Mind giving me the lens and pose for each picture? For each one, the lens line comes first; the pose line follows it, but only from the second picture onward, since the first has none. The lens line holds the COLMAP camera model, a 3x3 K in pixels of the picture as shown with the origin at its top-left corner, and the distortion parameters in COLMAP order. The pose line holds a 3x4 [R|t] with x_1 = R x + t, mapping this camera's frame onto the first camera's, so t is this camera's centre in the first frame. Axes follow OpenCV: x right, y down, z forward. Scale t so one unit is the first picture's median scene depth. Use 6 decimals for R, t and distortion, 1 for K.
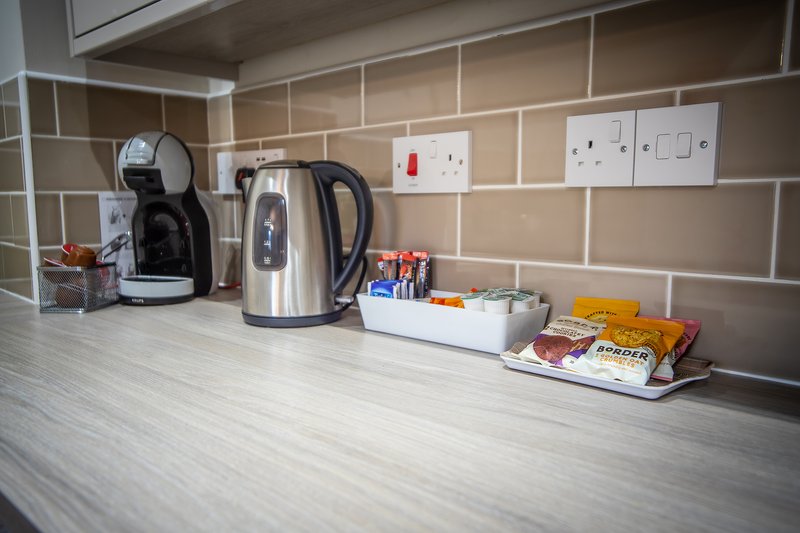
lens RADIAL K [[528.5, 0, 400.0], [0, 528.5, 266.5], [0, 0, 1]] dist [0.020380, 0.001004]
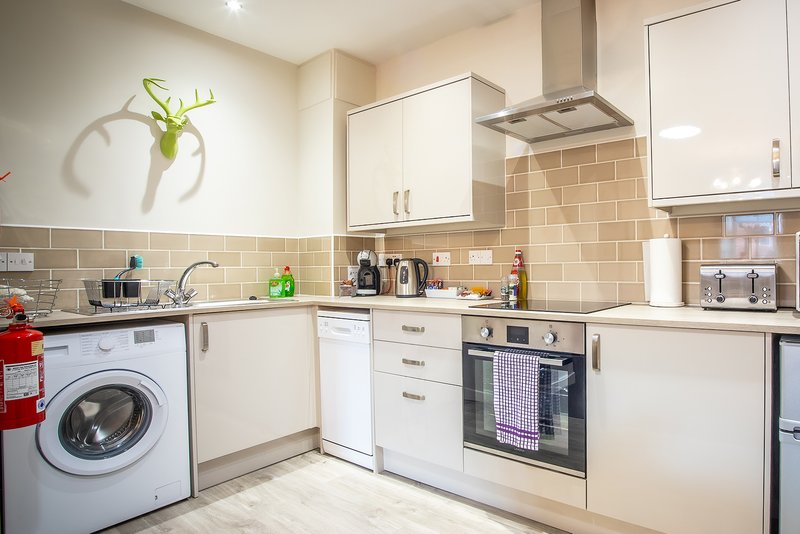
lens RADIAL K [[528.5, 0, 400.0], [0, 528.5, 267.0], [0, 0, 1]] dist [0.020380, 0.001004]
pose [[0.998994, -0.001671, -0.044807, -0.085031], [-0.004389, 0.990863, -0.134801, 0.433834], [0.044623, 0.134862, 0.989859, -3.140090]]
